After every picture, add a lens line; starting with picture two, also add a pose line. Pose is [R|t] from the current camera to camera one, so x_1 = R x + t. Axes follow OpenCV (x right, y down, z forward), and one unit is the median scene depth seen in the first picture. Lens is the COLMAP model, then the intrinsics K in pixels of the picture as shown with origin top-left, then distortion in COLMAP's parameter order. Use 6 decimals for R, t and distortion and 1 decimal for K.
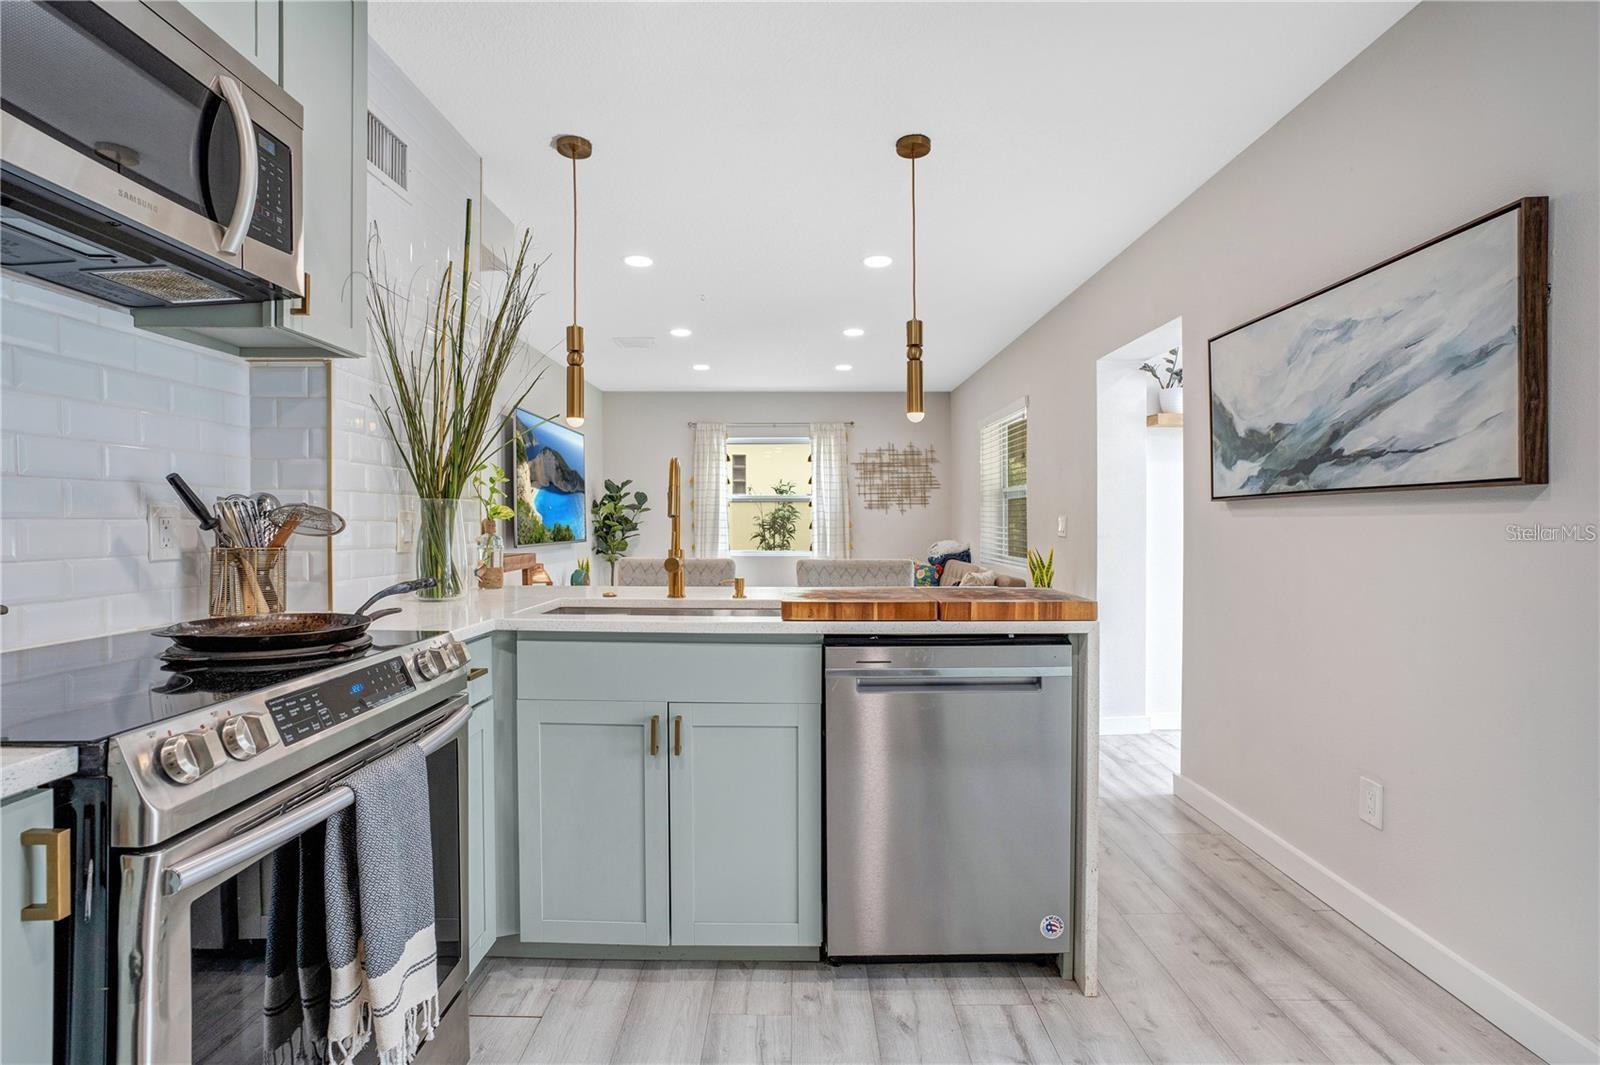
lens RADIAL K [[736.9, 0, 783.6], [0, 736.9, 529.3], [0, 0, 1]] dist [-0.041107, 0.004609]
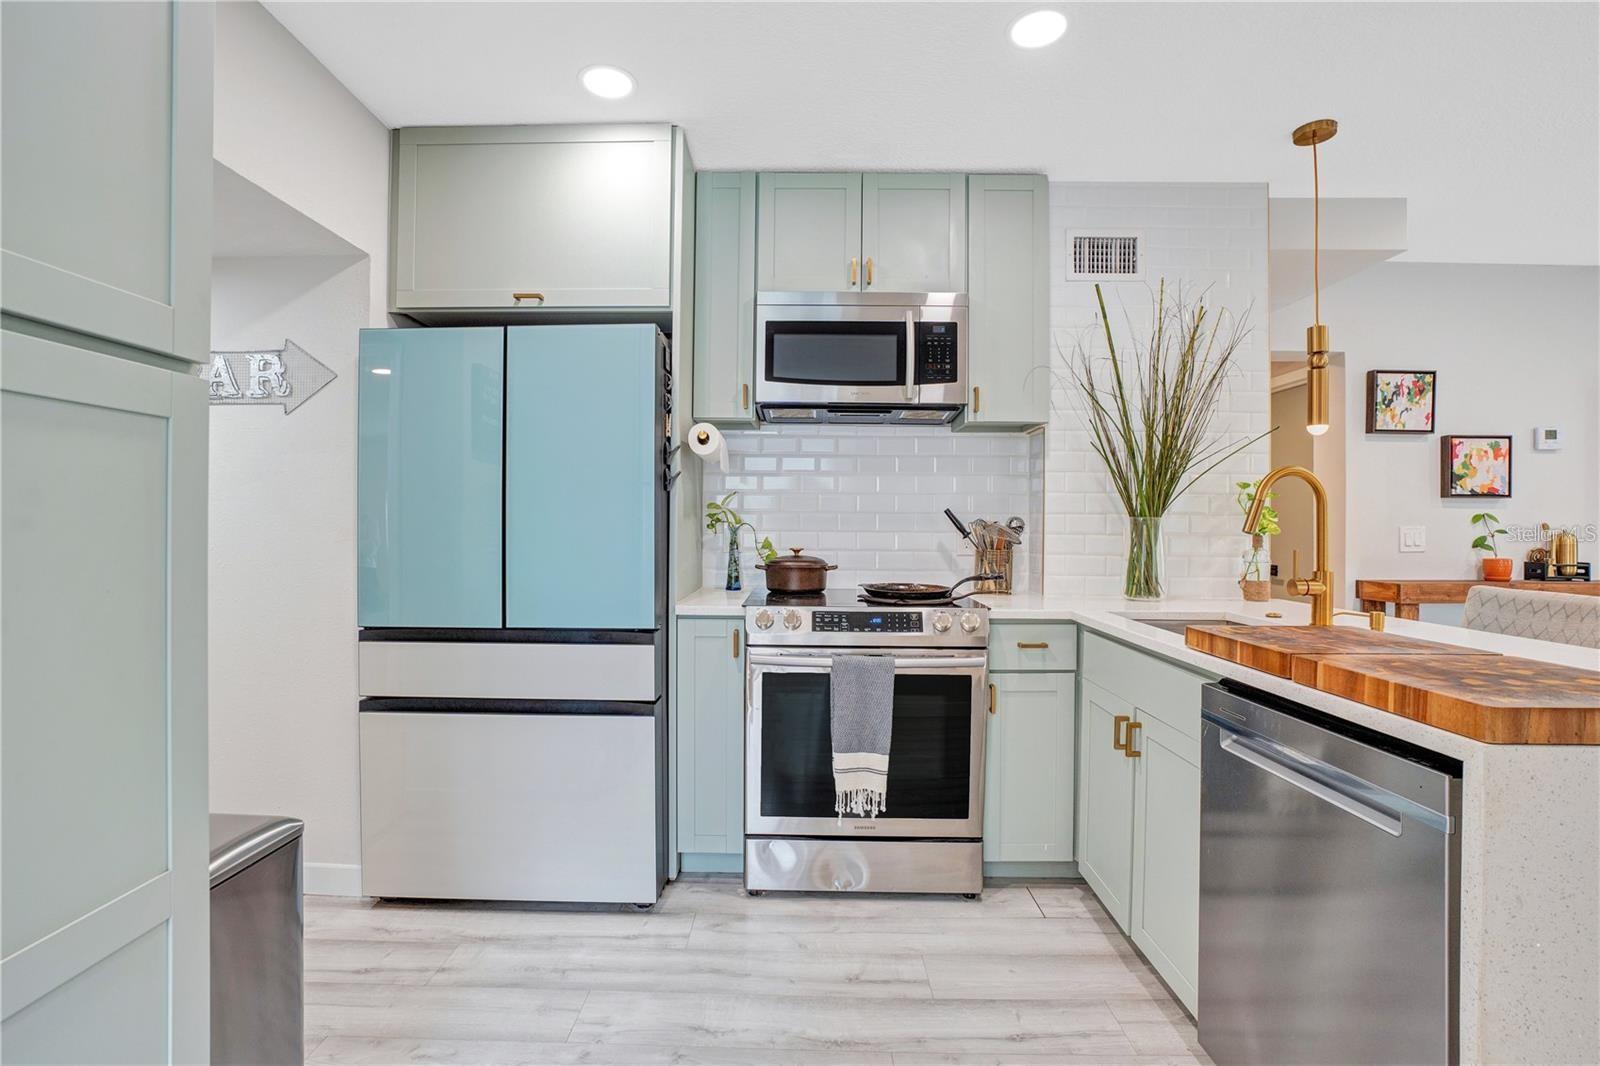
lens RADIAL K [[736.9, 0, 797.4], [0, 736.9, 526.8], [0, 0, 1]] dist [-0.041107, 0.004609]
pose [[-0.003558, -0.002755, -0.999990, 0.940798], [-0.016267, 0.999864, -0.002697, -0.015938], [0.999861, 0.016258, -0.003602, 0.529417]]
